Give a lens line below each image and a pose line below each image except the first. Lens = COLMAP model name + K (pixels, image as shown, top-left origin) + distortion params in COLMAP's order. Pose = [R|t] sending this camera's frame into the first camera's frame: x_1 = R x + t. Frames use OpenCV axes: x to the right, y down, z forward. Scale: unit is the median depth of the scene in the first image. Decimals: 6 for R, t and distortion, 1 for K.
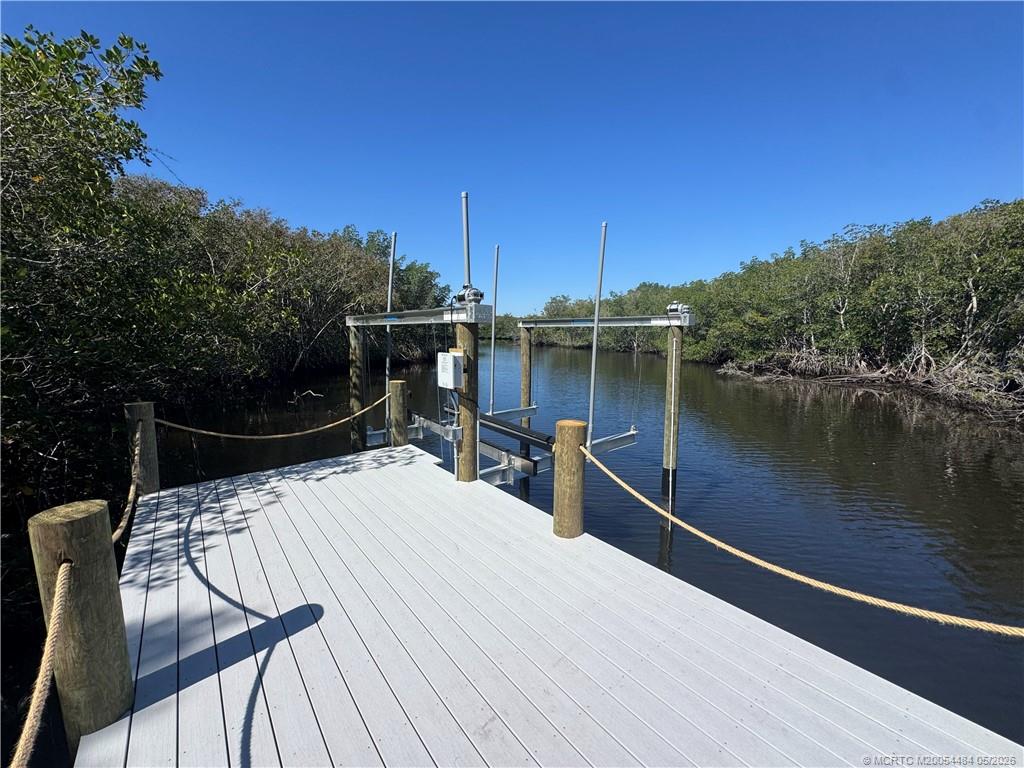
lens RADIAL K [[409.2, 0, 511.7], [0, 409.2, 384.9], [0, 0, 1]] dist [-0.003511, 0.000292]
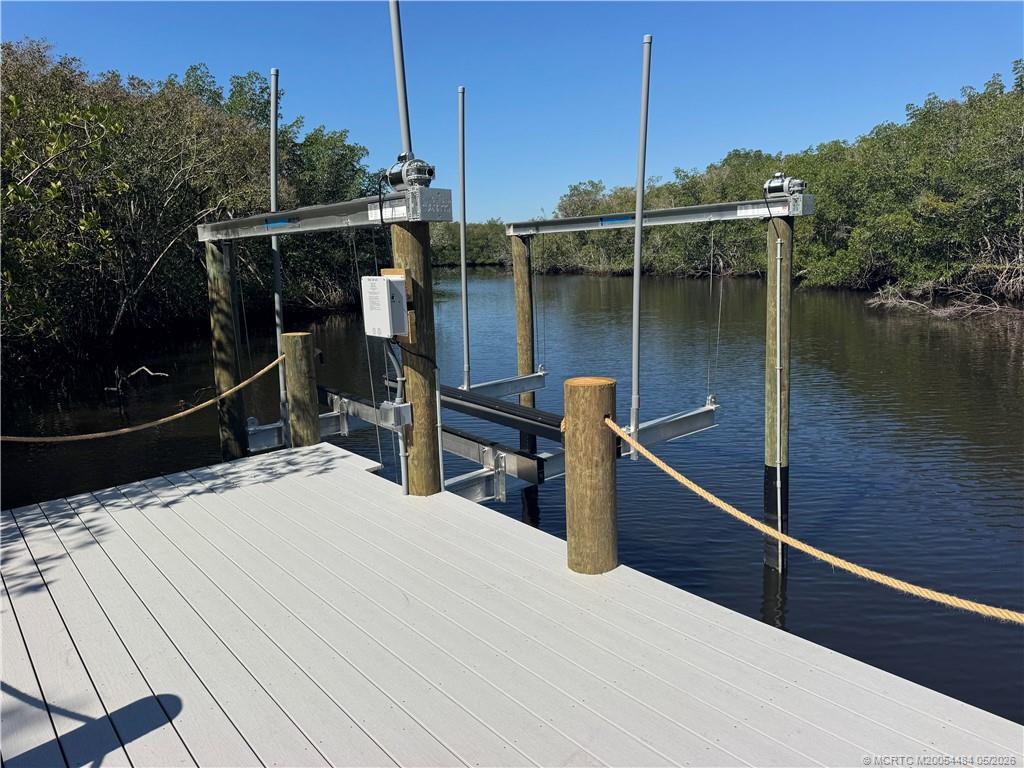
lens RADIAL K [[720.2, 0, 520.9], [0, 720.2, 382.3], [0, 0, 1]] dist [0.051467, -0.052254]
pose [[0.998829, -0.045925, 0.015205, 0.011631], [0.045095, 0.997677, 0.051068, 0.014544], [-0.017515, -0.050323, 0.998579, -0.014529]]
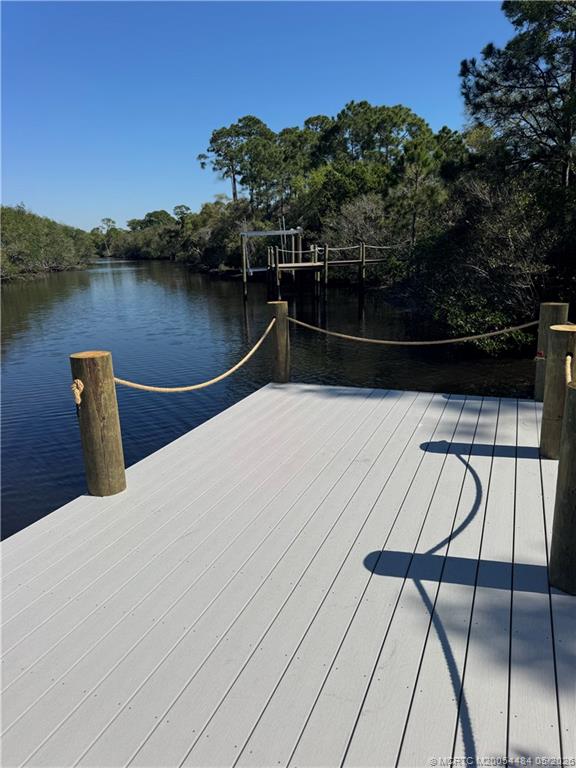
lens RADIAL K [[540.1, 0, 285.7], [0, 540.1, 386.7], [0, 0, 1]] dist [0.051467, -0.052254]
pose [[-0.473103, -0.206555, 0.856451, -0.362175], [0.150379, 0.938928, 0.309516, -0.044712], [-0.868078, 0.275226, -0.413149, 0.430244]]
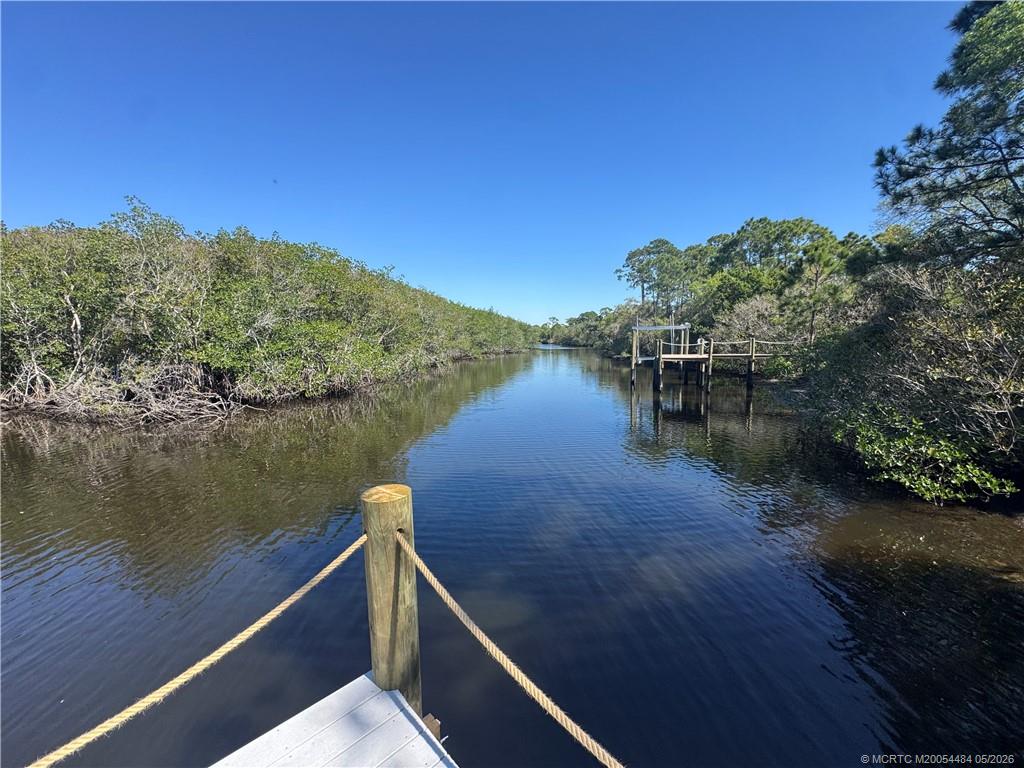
lens RADIAL K [[409.2, 0, 511.4], [0, 409.2, 384.2], [0, 0, 1]] dist [-0.003511, 0.000292]
pose [[-0.081457, -0.105583, 0.991069, 0.048605], [0.146857, 0.982248, 0.116713, -0.007150], [-0.985798, 0.155053, -0.064505, 0.049734]]
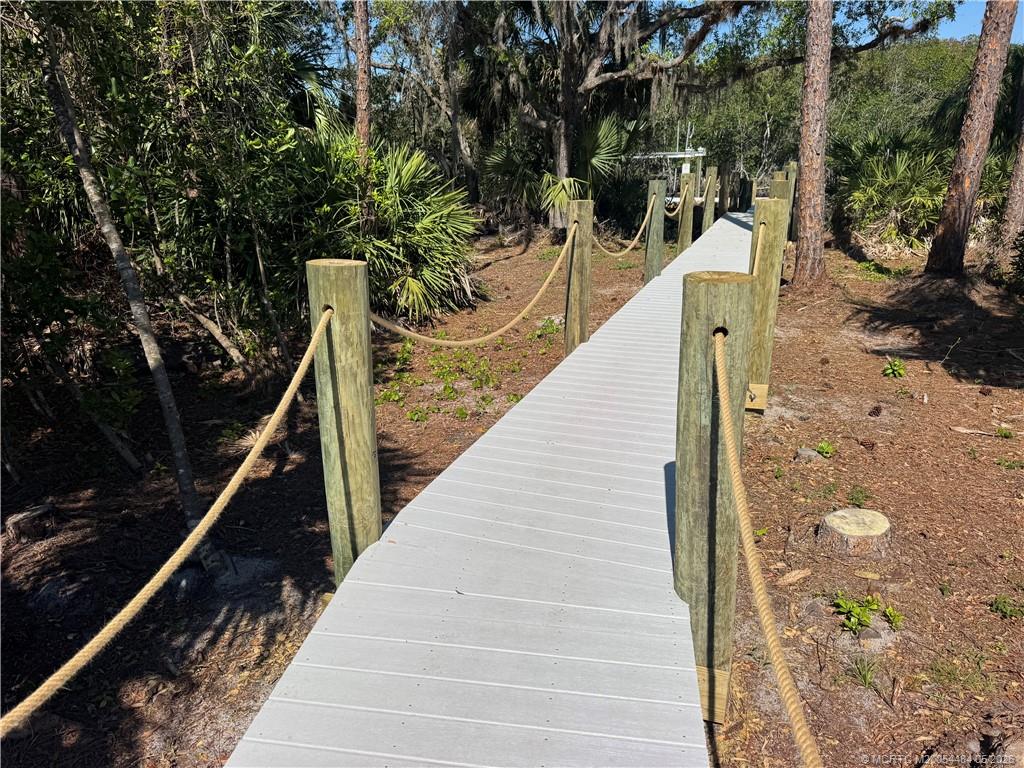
lens RADIAL K [[720.2, 0, 506.5], [0, 720.2, 383.7], [0, 0, 1]] dist [0.051467, -0.052254]
pose [[0.867105, -0.165449, 0.469846, -2.812501], [0.081254, 0.977574, 0.194283, 0.261991], [-0.491454, -0.130287, 0.861103, -2.403315]]
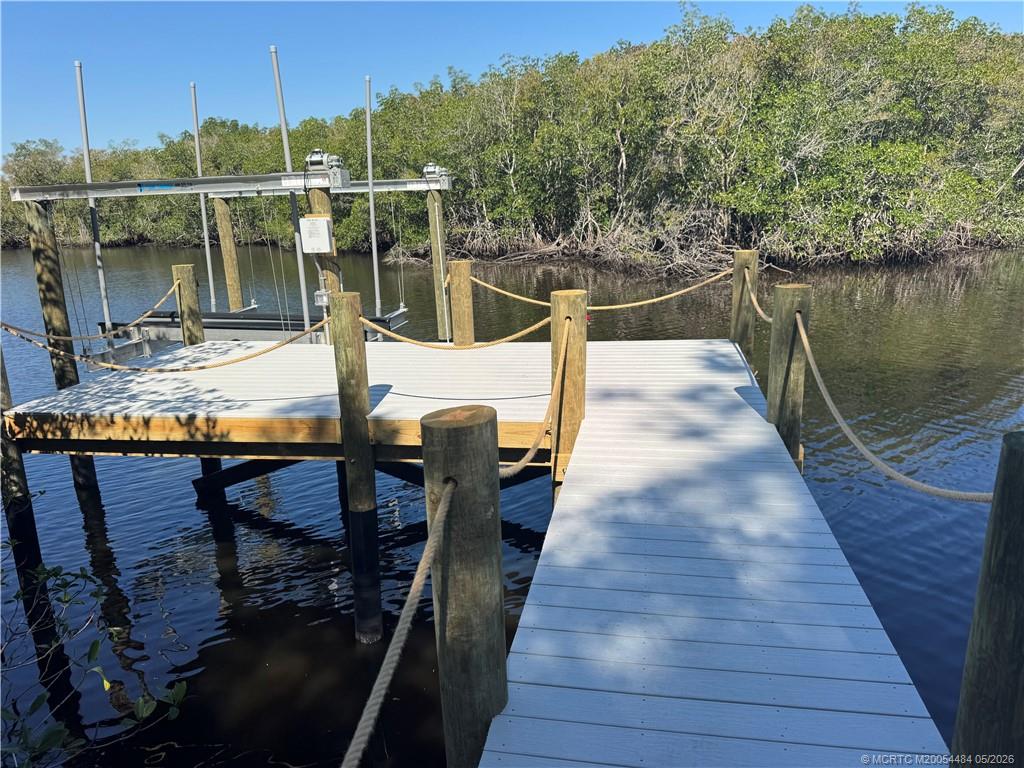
lens RADIAL K [[720.2, 0, 513.2], [0, 720.2, 402.3], [0, 0, 1]] dist [0.051467, -0.052254]
pose [[0.762799, -0.206231, 0.612868, -0.494164], [0.125272, 0.976953, 0.172827, 0.062397], [-0.634386, -0.055057, 0.771054, -0.386252]]
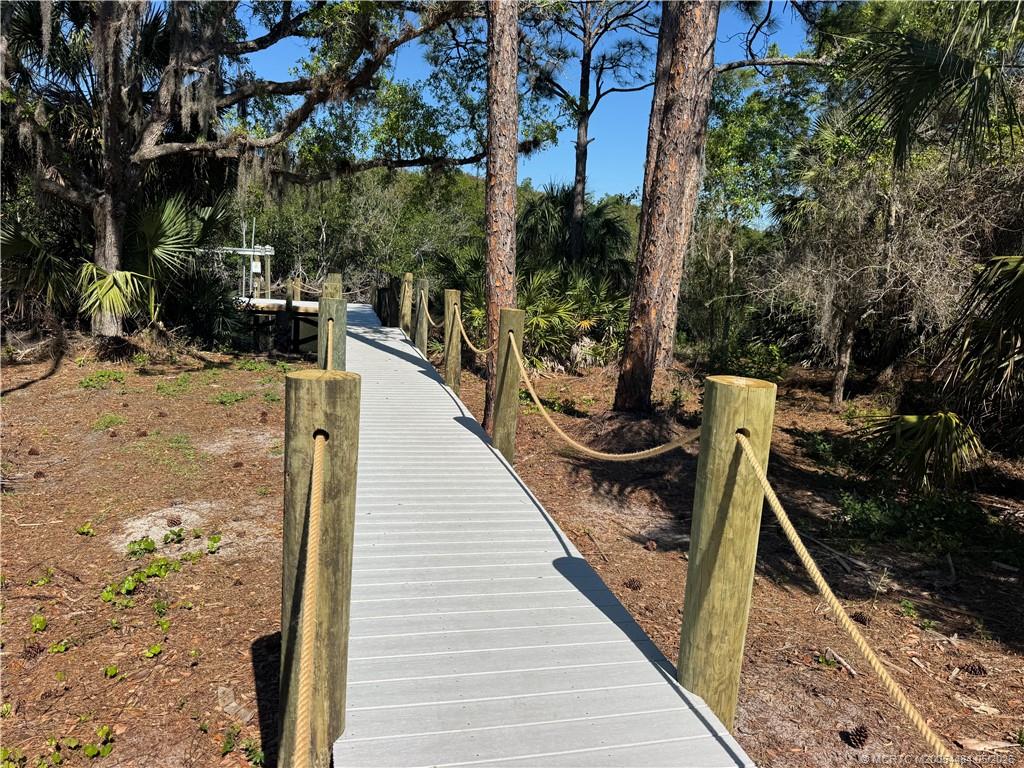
lens RADIAL K [[720.2, 0, 507.1], [0, 720.2, 387.6], [0, 0, 1]] dist [0.051467, -0.052254]
pose [[0.440743, -0.126471, 0.888679, -2.614662], [0.055677, 0.991970, 0.113557, 0.215024], [-0.895905, -0.000570, 0.444246, -2.027073]]
